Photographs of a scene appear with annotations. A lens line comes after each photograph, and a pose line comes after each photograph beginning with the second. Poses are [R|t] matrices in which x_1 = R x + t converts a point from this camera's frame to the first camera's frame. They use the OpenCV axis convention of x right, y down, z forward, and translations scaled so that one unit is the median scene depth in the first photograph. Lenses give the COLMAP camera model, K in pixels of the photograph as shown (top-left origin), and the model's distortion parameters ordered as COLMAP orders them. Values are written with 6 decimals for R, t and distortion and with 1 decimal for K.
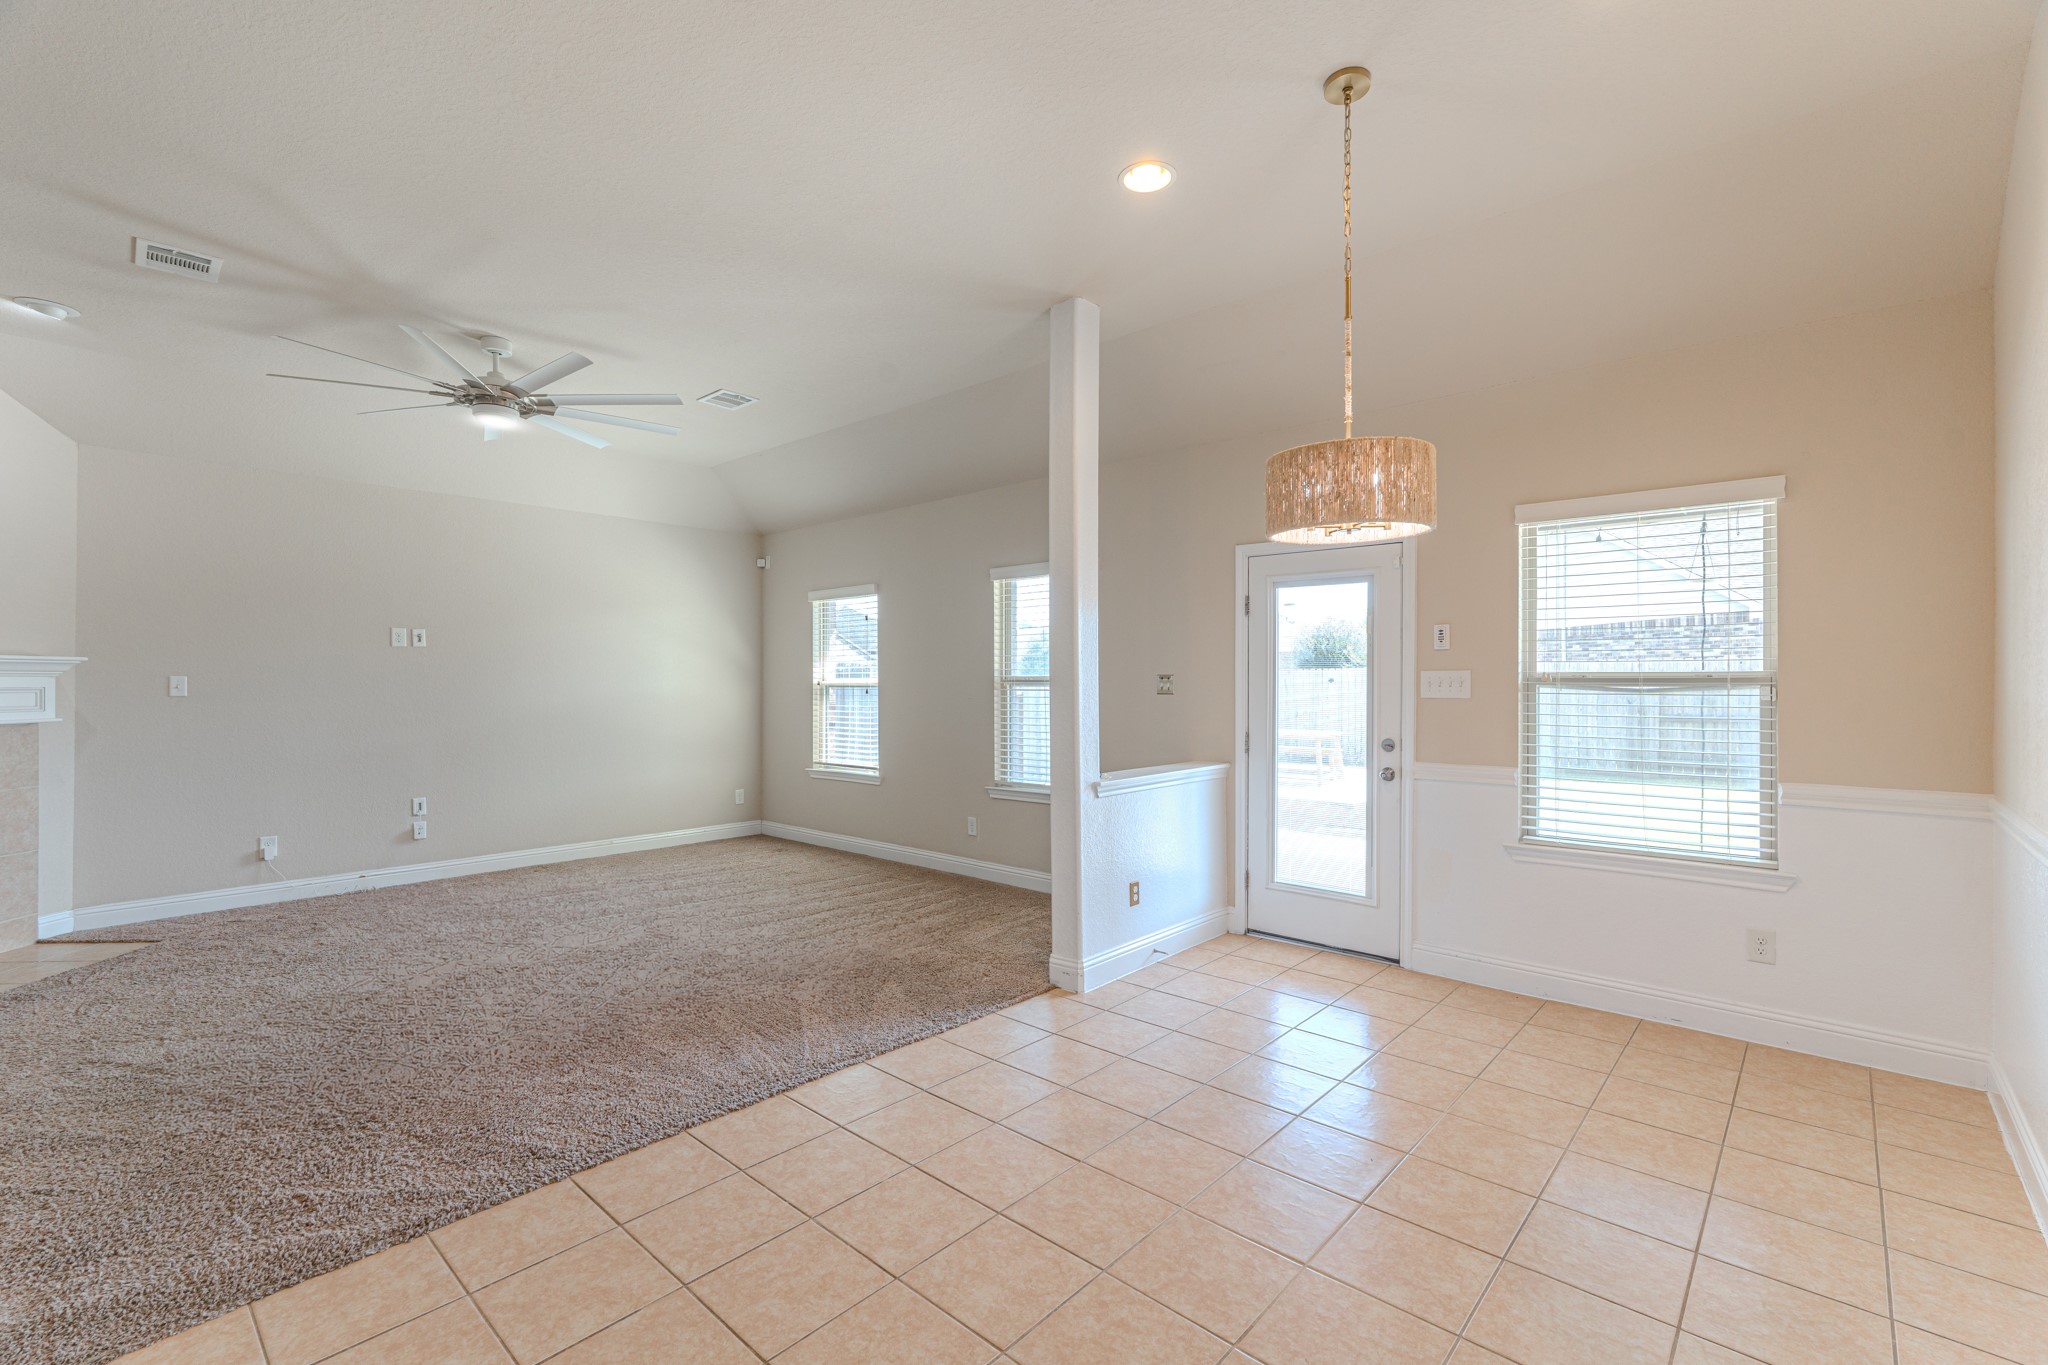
lens RADIAL K [[894.0, 0, 1024.0], [0, 894.0, 682.5], [0, 0, 1]] dist [-0.001366, 0.000111]
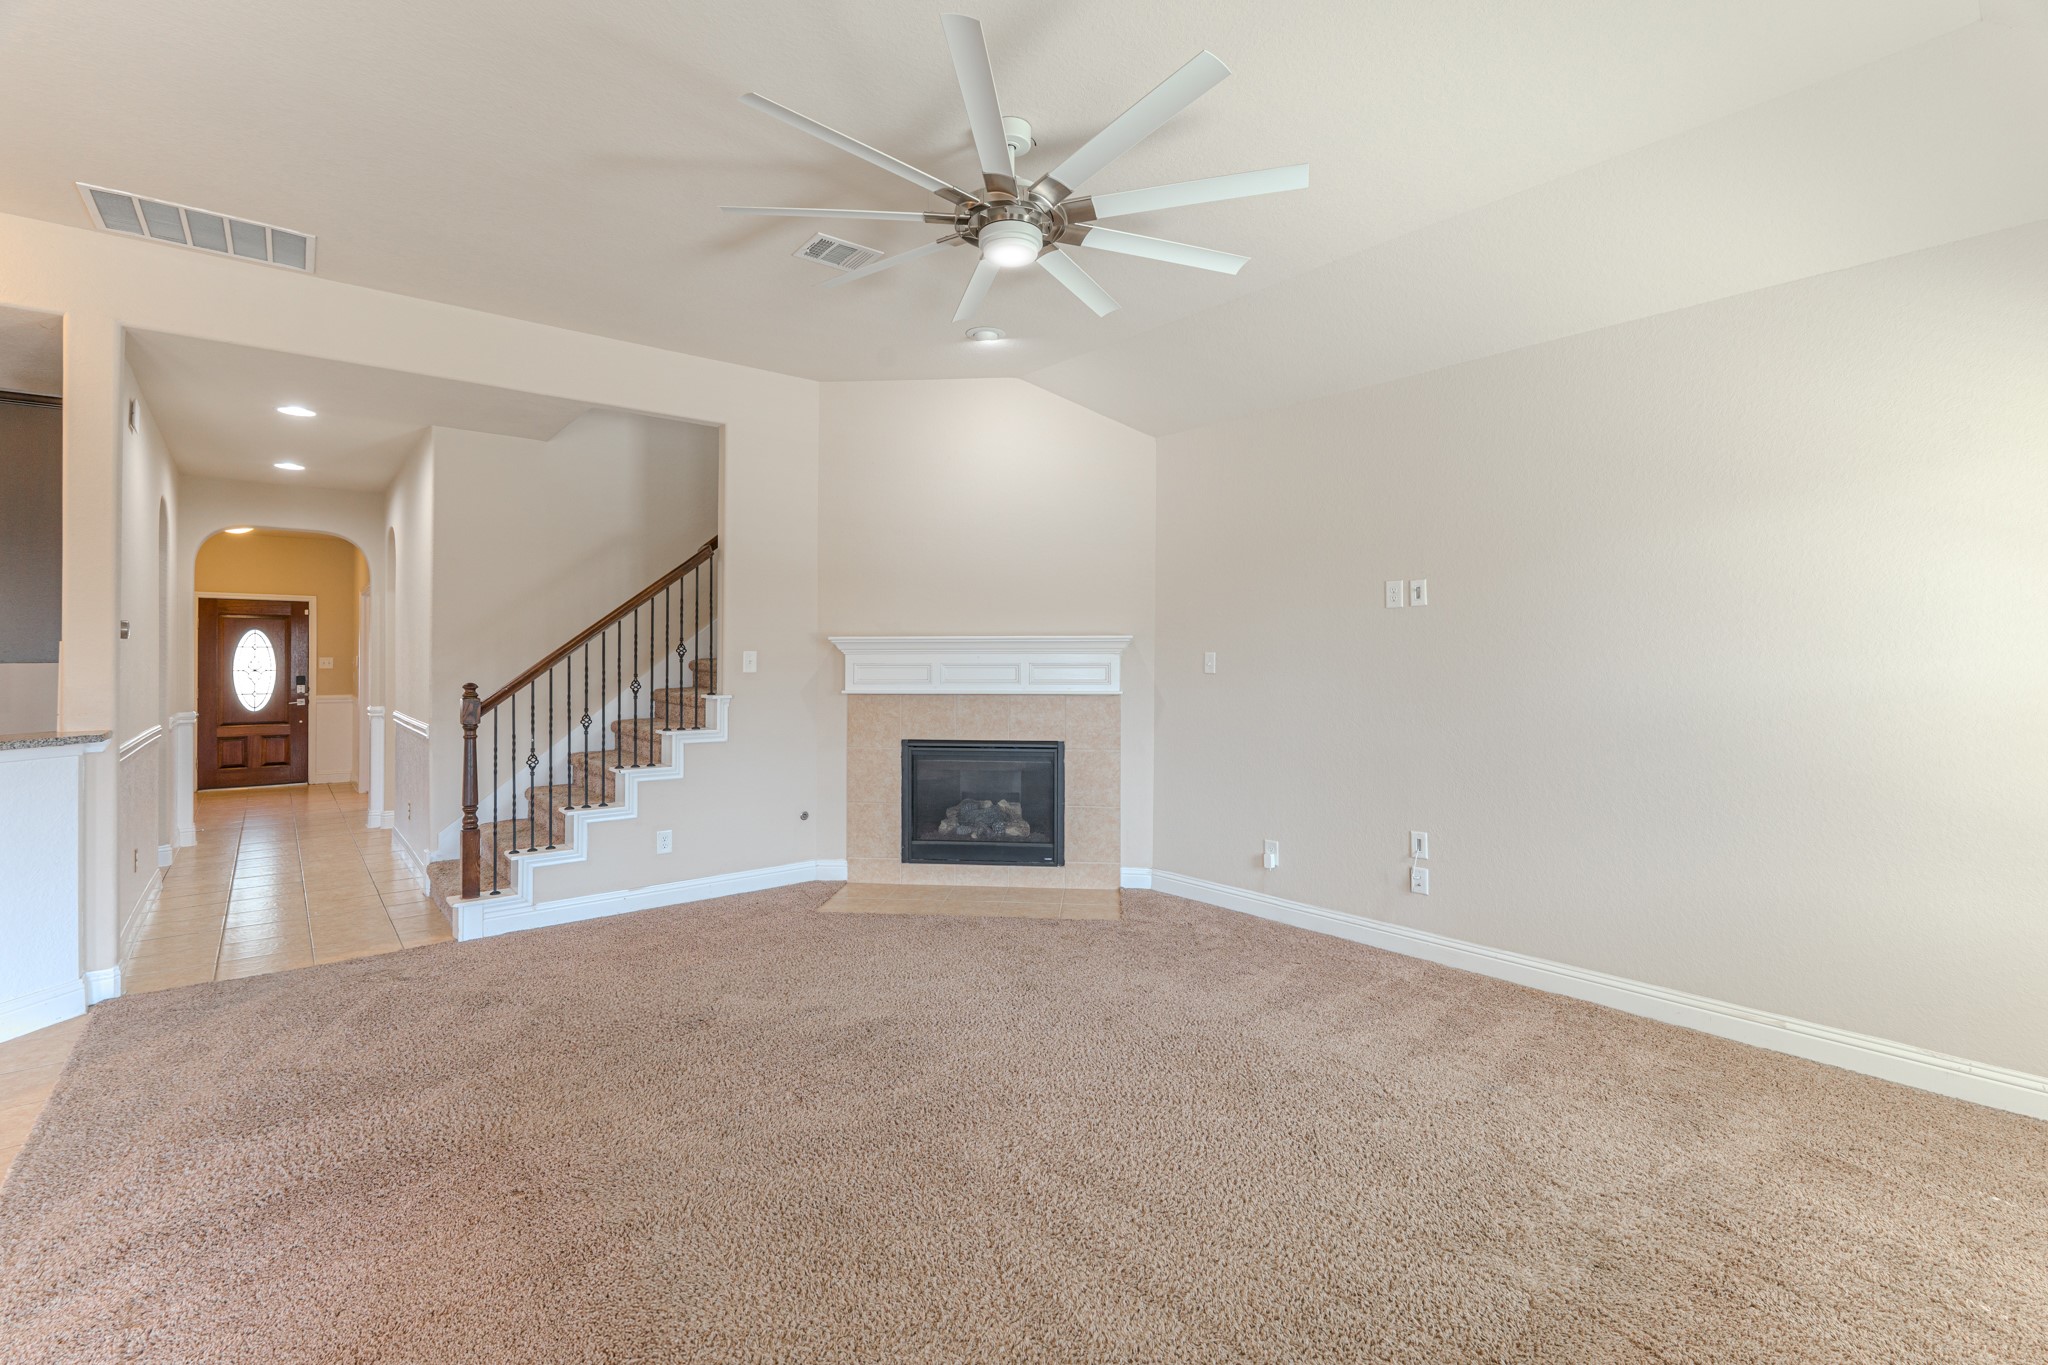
lens RADIAL K [[908.8, 0, 1023.1], [0, 908.8, 652.6], [0, 0, 1]] dist [-0.002277, -0.000153]
pose [[-0.140131, -0.005227, -0.990119, 0.056921], [0.000356, 0.999986, -0.005330, -0.002141], [0.990133, -0.001099, -0.140128, 1.168190]]
